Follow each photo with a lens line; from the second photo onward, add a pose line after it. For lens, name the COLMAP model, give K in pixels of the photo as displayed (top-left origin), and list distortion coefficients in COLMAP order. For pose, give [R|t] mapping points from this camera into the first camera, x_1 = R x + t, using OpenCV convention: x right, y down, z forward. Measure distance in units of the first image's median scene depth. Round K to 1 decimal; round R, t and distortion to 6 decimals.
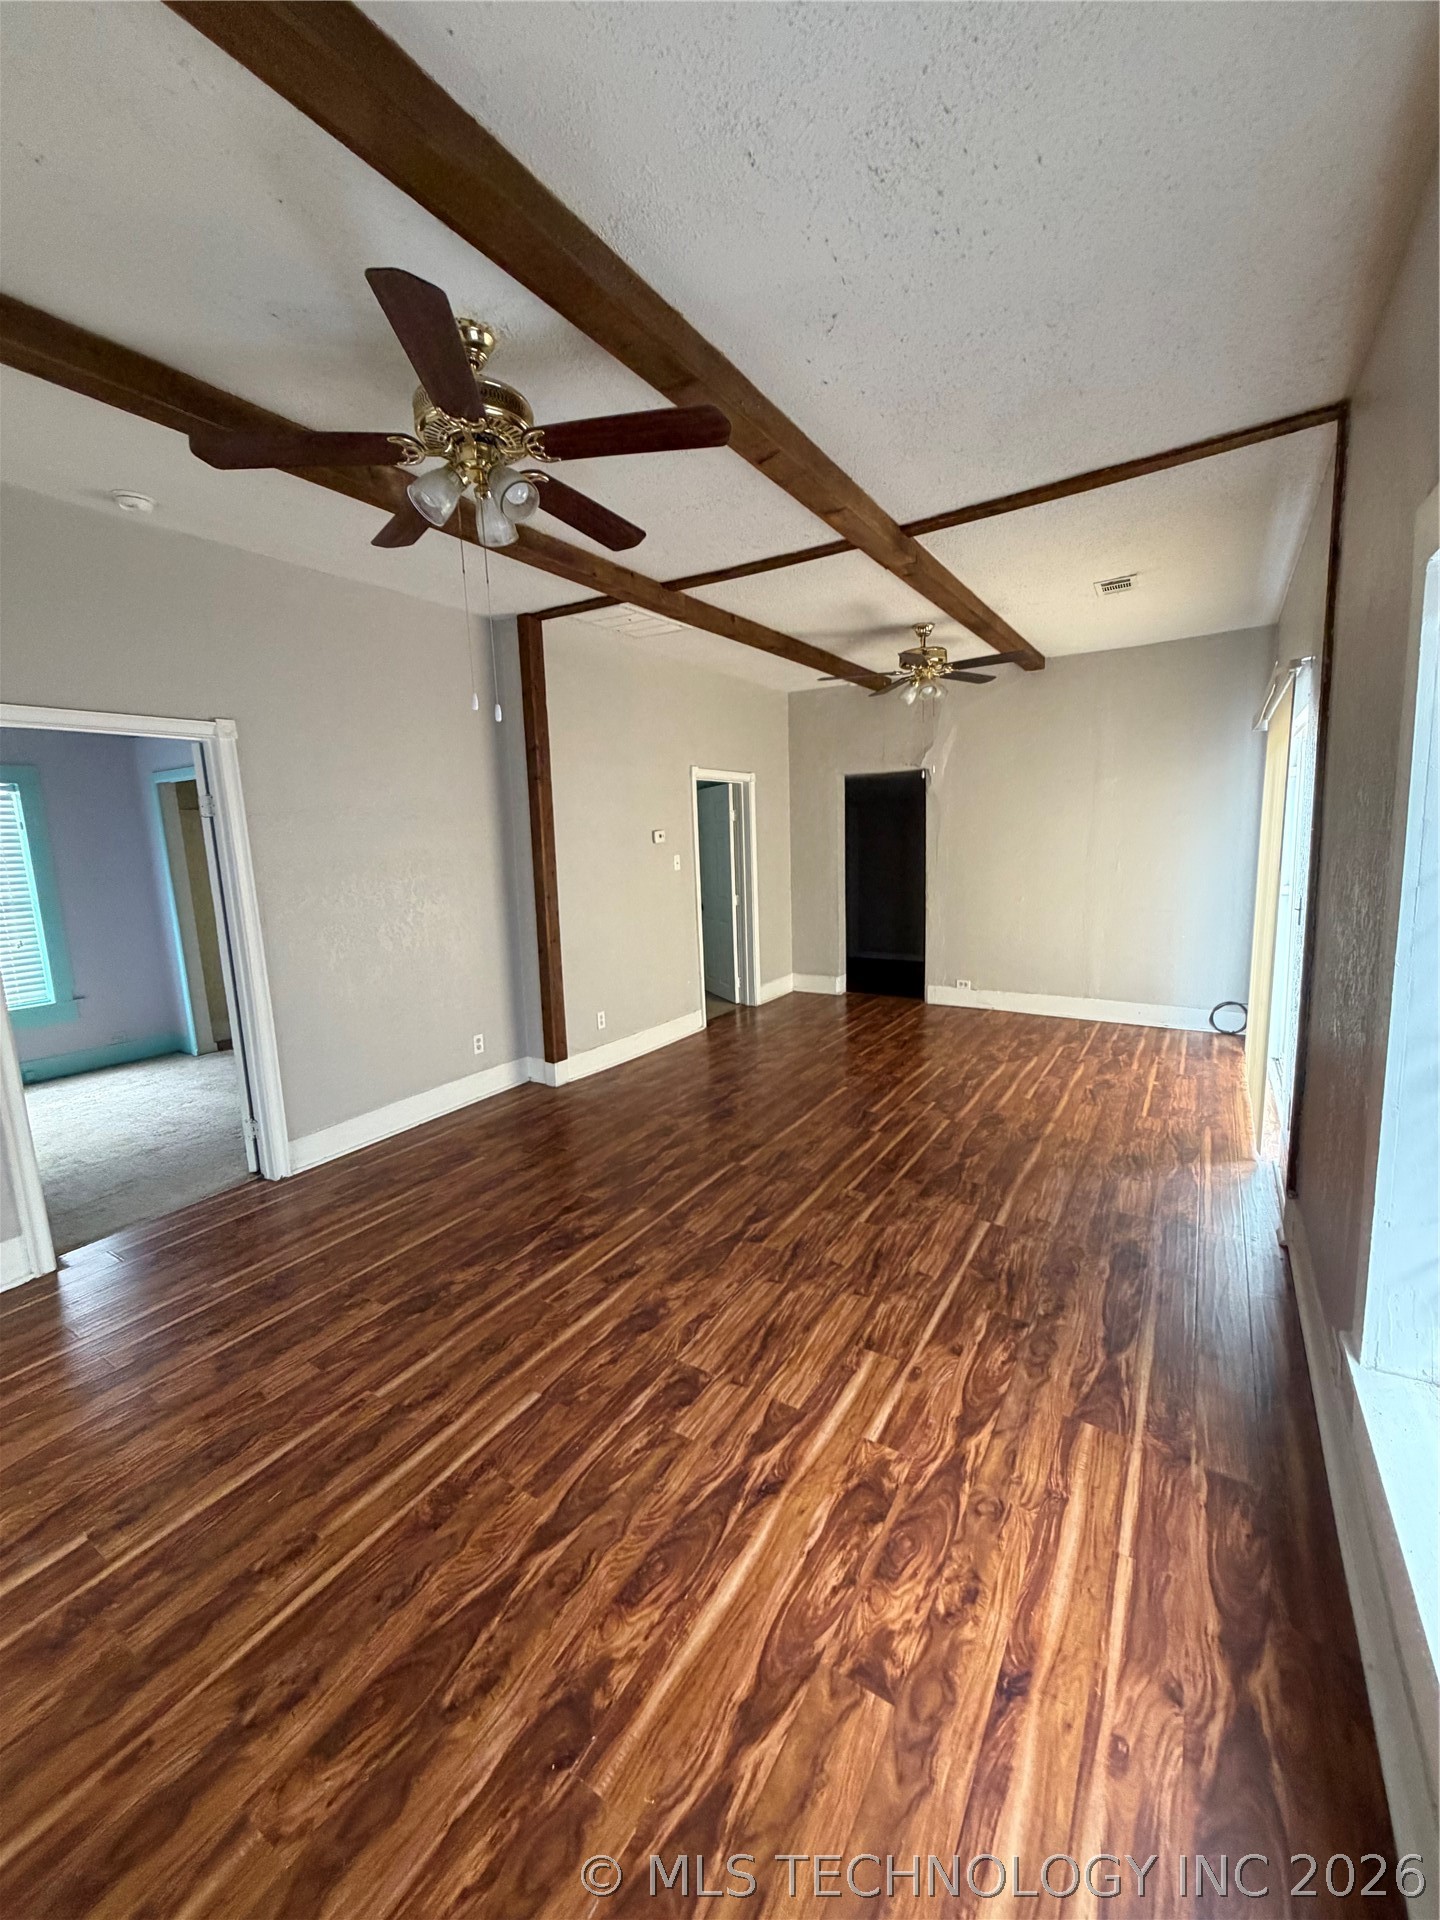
lens RADIAL K [[770.8, 0, 720.0], [0, 770.8, 960.0], [0, 0, 1]] dist [-0.000939, -0.000169]
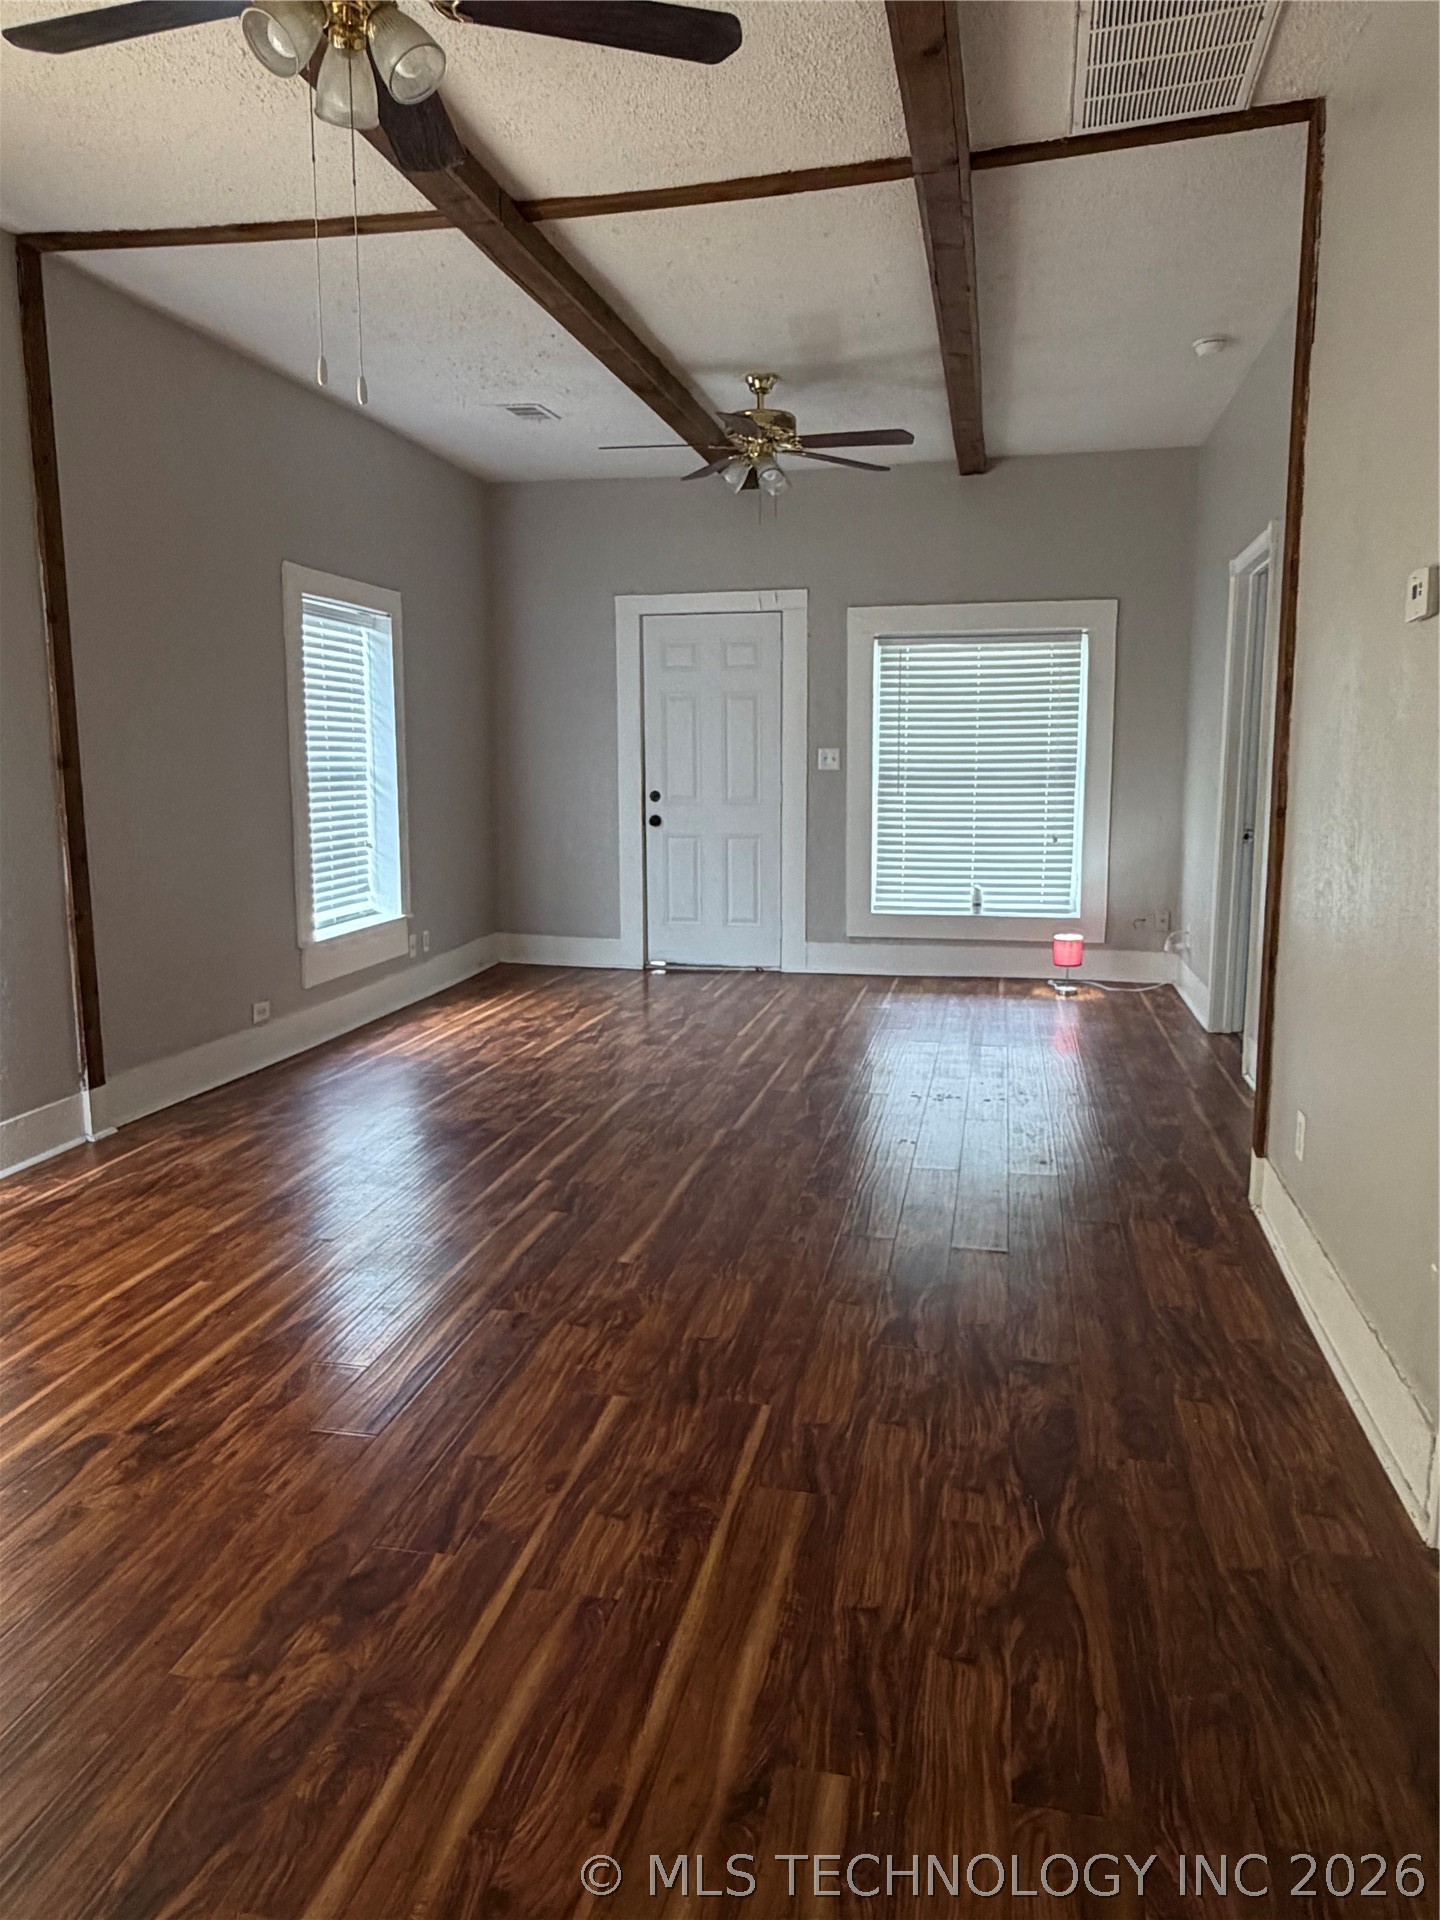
lens RADIAL K [[1344.1, 0, 720.0], [0, 1344.1, 960.0], [0, 0, 1]] dist [0.000309, 0.000087]
pose [[-0.937344, 0.094115, -0.335454, 0.354975], [-0.015382, 0.950706, 0.309711, -0.222049], [0.348066, 0.295466, -0.889691, 1.674059]]
